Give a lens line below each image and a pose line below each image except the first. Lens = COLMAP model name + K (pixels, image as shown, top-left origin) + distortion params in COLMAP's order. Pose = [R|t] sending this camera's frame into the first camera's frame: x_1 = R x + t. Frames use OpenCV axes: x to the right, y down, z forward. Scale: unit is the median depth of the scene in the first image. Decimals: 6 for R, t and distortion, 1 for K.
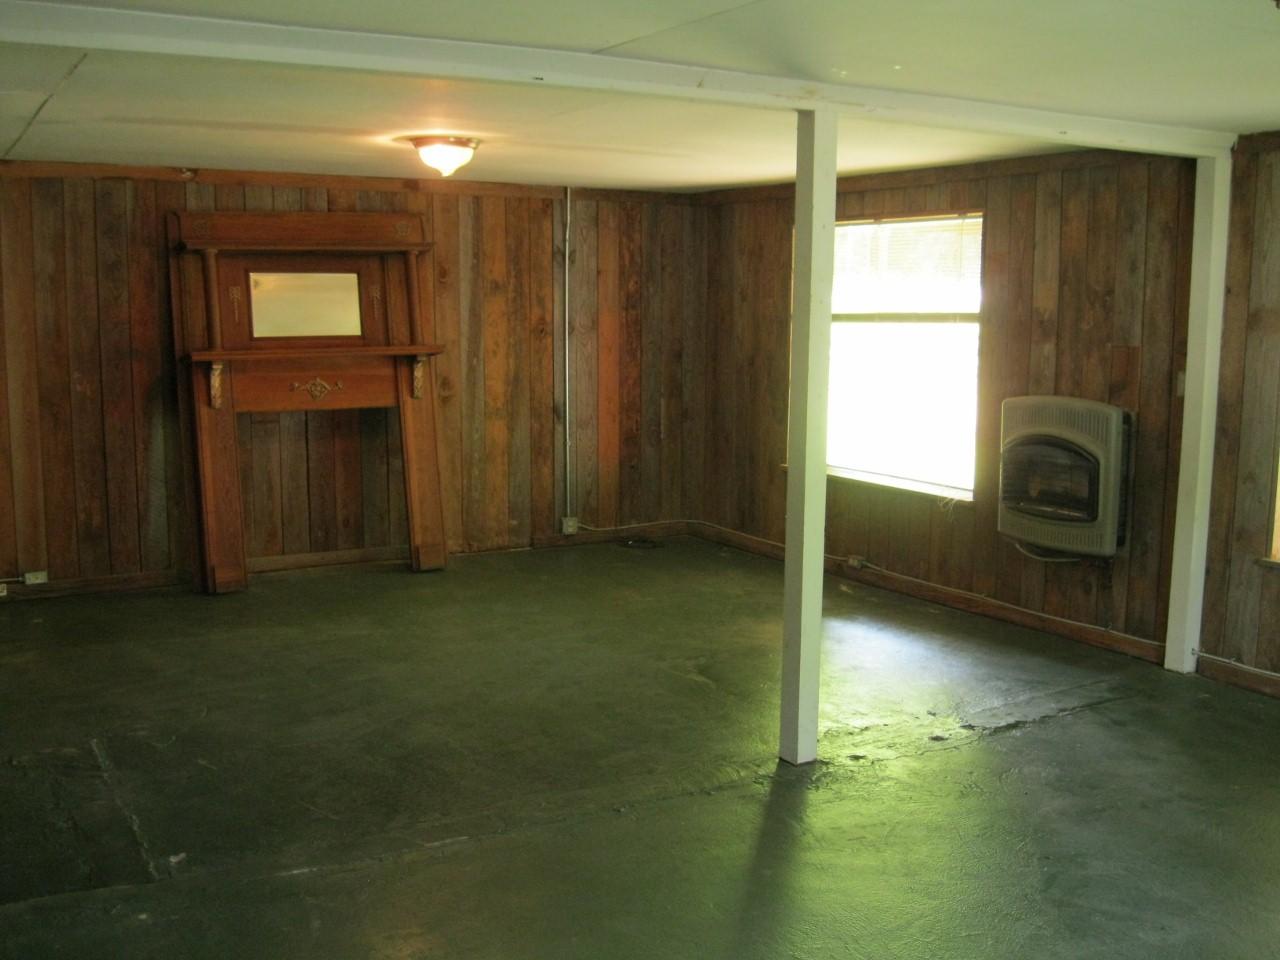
lens RADIAL K [[1294.5, 0, 640.0], [0, 1294.5, 480.0], [0, 0, 1]] dist [-0.087068, 0.009526]
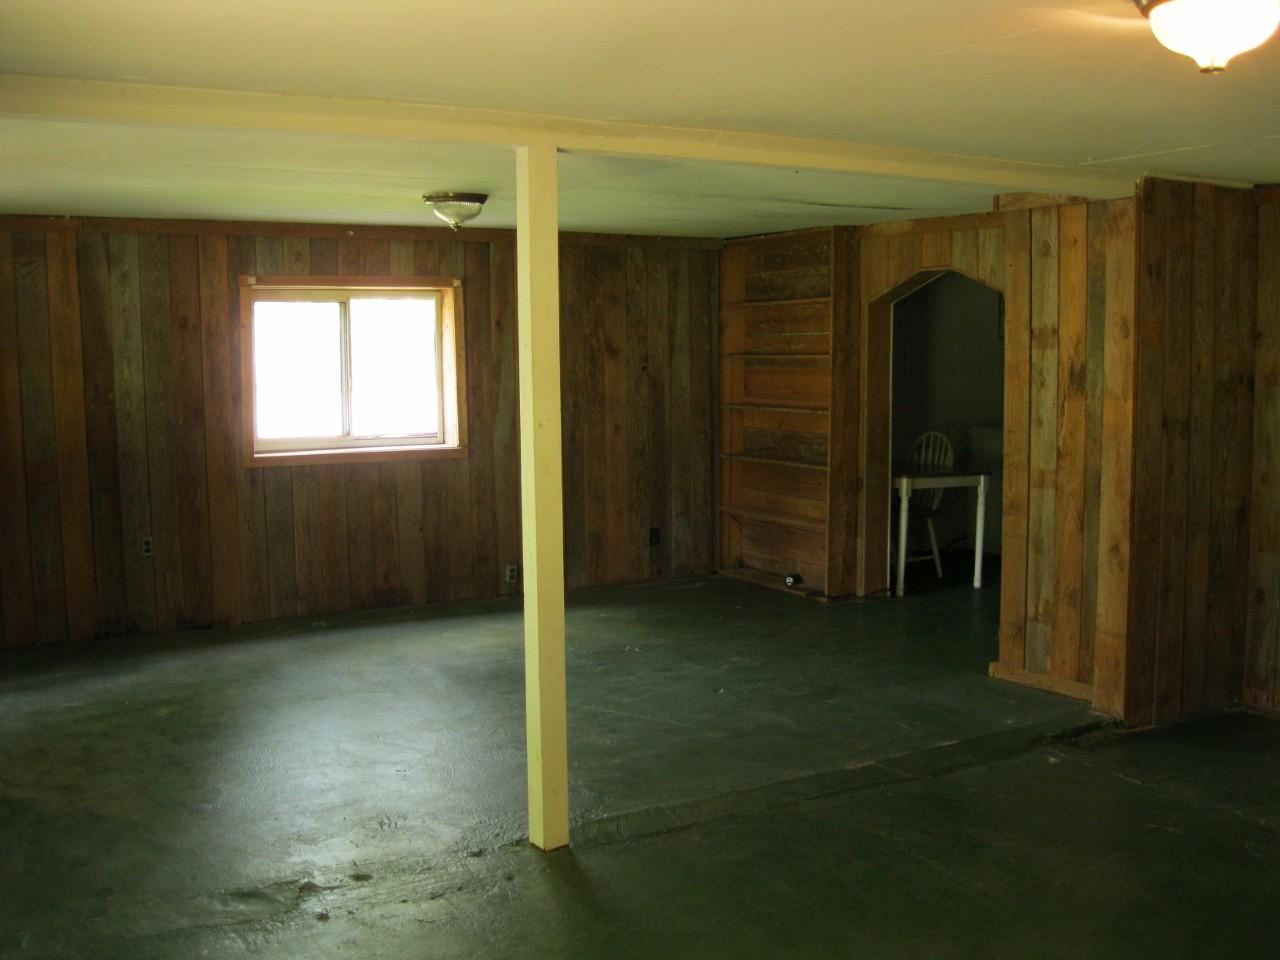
lens RADIAL K [[1294.5, 0, 640.0], [0, 1294.5, 480.0], [0, 0, 1]] dist [-0.087068, 0.009526]
pose [[-0.999982, 0.005167, -0.002961, 0.023398], [0.004319, 0.971545, 0.236817, -0.140984], [0.004100, 0.236800, -0.971550, 1.008821]]
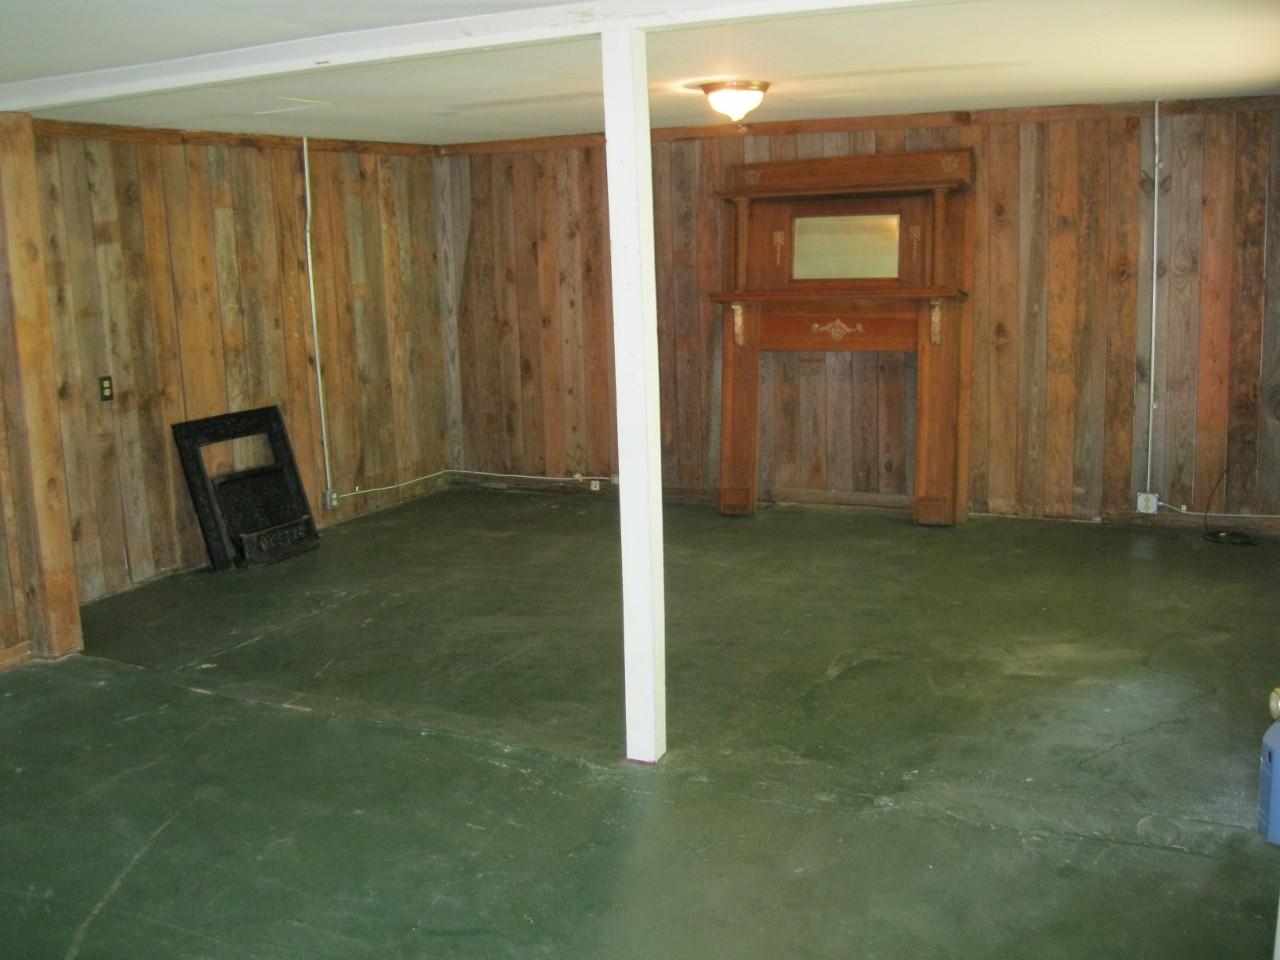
lens RADIAL K [[1294.5, 0, 640.0], [0, 1294.5, 480.0], [0, 0, 1]] dist [-0.087068, 0.009526]
pose [[0.579668, 0.122796, -0.805547, 0.447822], [-0.080492, 0.992374, 0.093354, -0.032791], [0.810867, 0.010726, 0.585132, 0.250042]]
